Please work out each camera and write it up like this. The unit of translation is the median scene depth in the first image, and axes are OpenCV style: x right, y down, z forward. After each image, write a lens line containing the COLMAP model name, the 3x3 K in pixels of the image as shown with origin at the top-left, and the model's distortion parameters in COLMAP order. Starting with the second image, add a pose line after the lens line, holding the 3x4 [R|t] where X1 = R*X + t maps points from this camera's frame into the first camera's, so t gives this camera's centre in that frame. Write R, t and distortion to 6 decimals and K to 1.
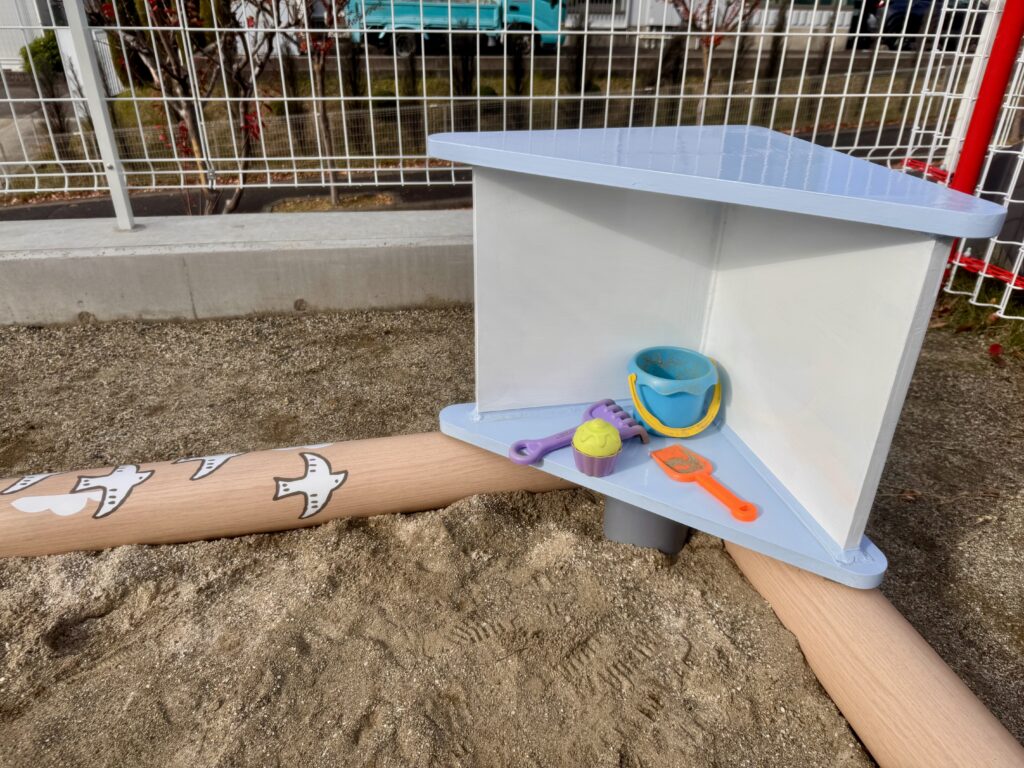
lens RADIAL K [[717.0, 0, 516.4], [0, 717.0, 382.6], [0, 0, 1]] dist [0.036644, -0.043723]
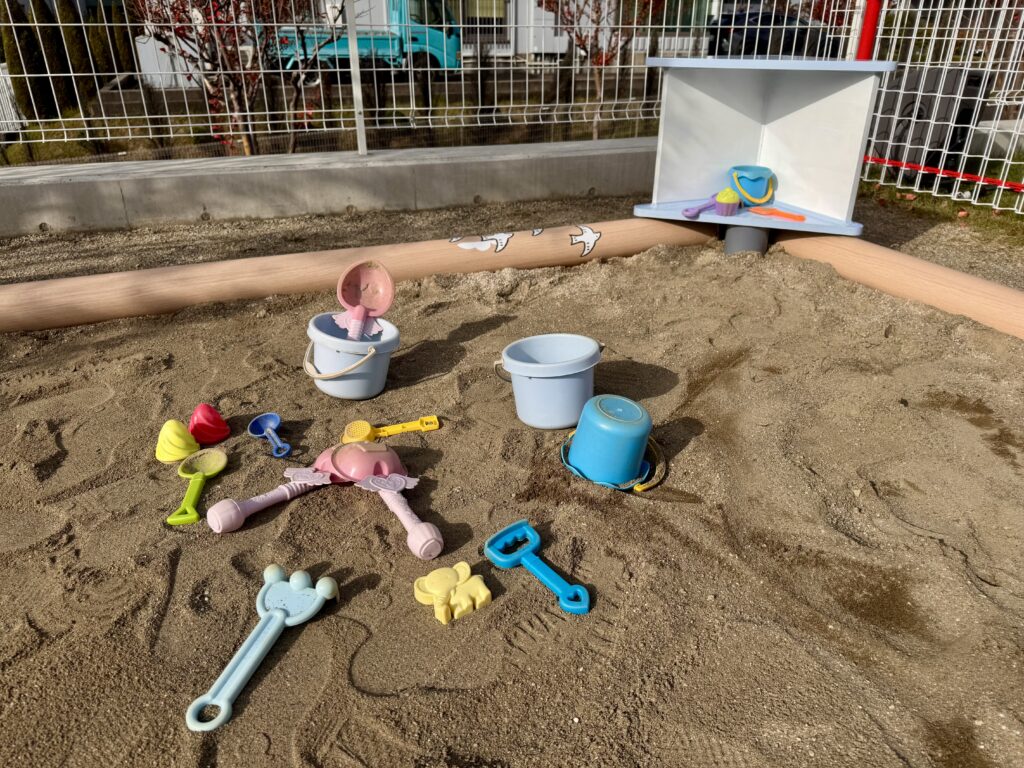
lens RADIAL K [[717.0, 0, 515.2], [0, 717.0, 392.1], [0, 0, 1]] dist [0.036644, -0.043723]
pose [[0.985206, -0.088706, 0.146633, -0.612340], [0.092863, 0.995442, -0.021734, 0.448459], [-0.144036, 0.035030, 0.988952, -0.705658]]
